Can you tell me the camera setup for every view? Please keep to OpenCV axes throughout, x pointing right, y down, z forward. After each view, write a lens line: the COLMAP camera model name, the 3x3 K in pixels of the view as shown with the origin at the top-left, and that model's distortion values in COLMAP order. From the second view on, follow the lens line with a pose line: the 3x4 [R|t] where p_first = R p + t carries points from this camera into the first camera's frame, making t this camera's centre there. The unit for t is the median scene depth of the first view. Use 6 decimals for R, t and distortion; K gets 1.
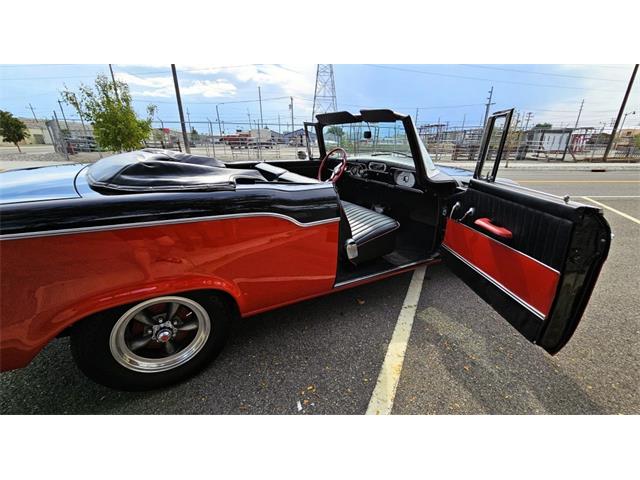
lens RADIAL K [[271.7, 0, 325.2], [0, 271.7, 245.3], [0, 0, 1]] dist [-0.000678, 0.000015]
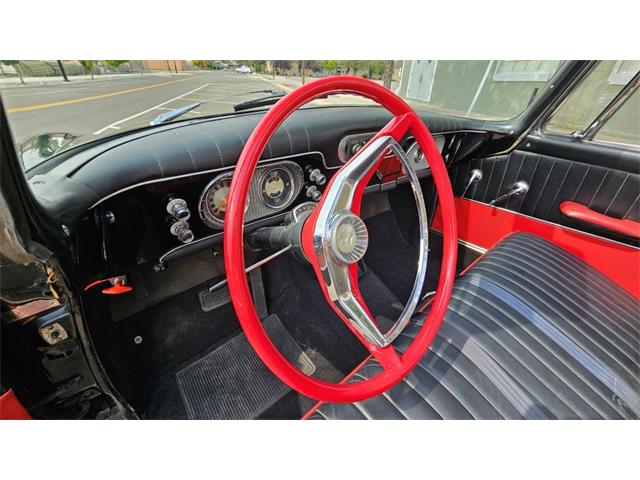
lens RADIAL K [[265.5, 0, 317.7], [0, 265.5, 235.6], [0, 0, 1]] dist [-0.001848, -0.000031]
pose [[-0.156856, -0.527203, 0.835137, -0.061307], [0.310699, 0.776329, 0.548435, -0.284635], [-0.937477, 0.345501, 0.042029, 0.790131]]
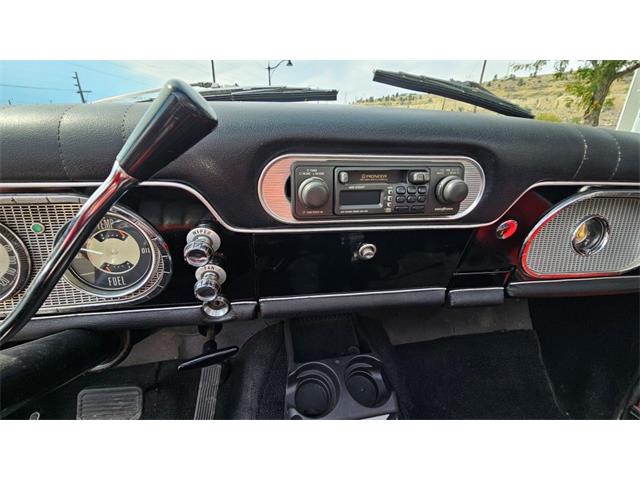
lens RADIAL K [[266.0, 0, 318.8], [0, 266.0, 236.5], [0, 0, 1]] dist [0.000144, 0.000225]
pose [[0.377163, -0.318444, 0.869679, 0.063058], [0.319766, 0.926059, 0.200411, -0.221510], [-0.869193, 0.202506, 0.451103, 0.720195]]
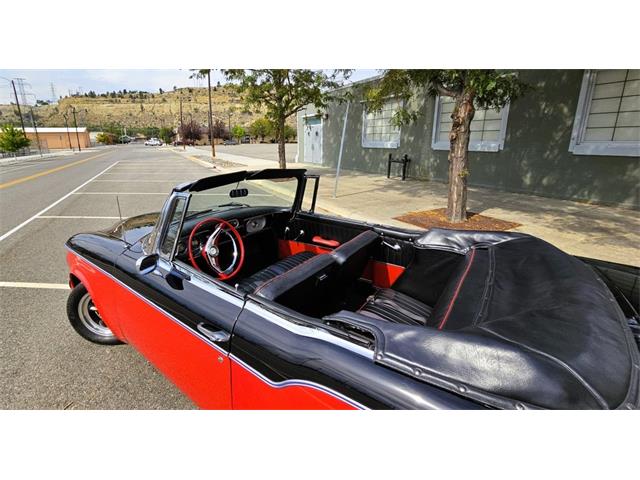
lens RADIAL K [[289.9, 0, 286.0], [0, 289.9, 207.2], [0, 0, 1]] dist [0.000152, -0.000216]
pose [[-0.342071, -0.219264, 0.913735, -0.497387], [0.348217, 0.873585, 0.339991, -0.428146], [-0.872773, 0.434479, -0.222476, 0.749048]]
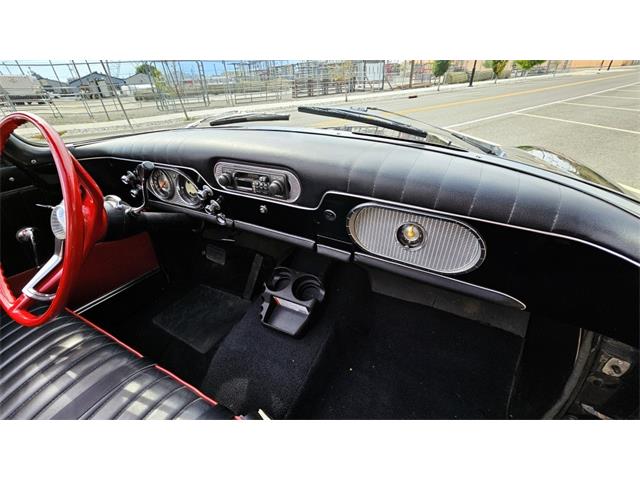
lens RADIAL K [[262.7, 0, 316.2], [0, 262.7, 235.8], [0, 0, 1]] dist [0.000143, -0.000413]
pose [[0.862254, -0.300590, 0.407633, 0.096473], [0.227696, 0.948982, 0.218145, -0.207946], [-0.452408, -0.095280, 0.886706, 0.569099]]
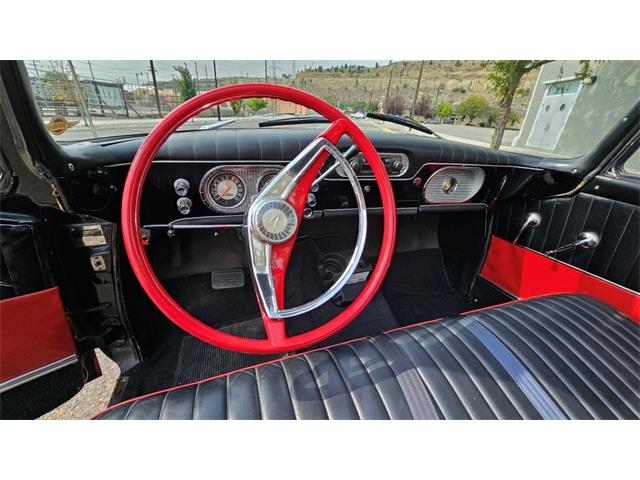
lens RADIAL K [[265.5, 0, 317.7], [0, 265.5, 235.6], [0, 0, 1]] dist [-0.001848, -0.000031]
pose [[0.212157, -0.405765, 0.889013, -0.084432], [0.294593, 0.893958, 0.337720, -0.248217], [-0.931775, 0.190247, 0.309195, 0.723578]]
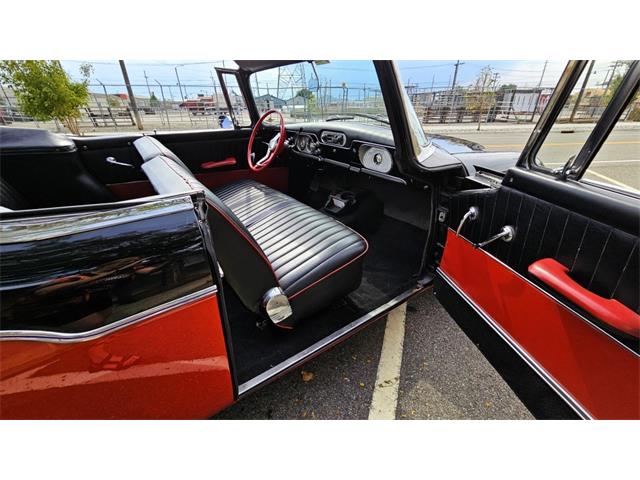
lens RADIAL K [[262.7, 0, 316.2], [0, 262.7, 235.8], [0, 0, 1]] dist [0.000143, -0.000413]
pose [[0.997495, -0.042631, 0.056452, 0.078448], [0.037149, 0.994799, 0.094842, -0.088935], [-0.060201, -0.092507, 0.993890, 0.268042]]
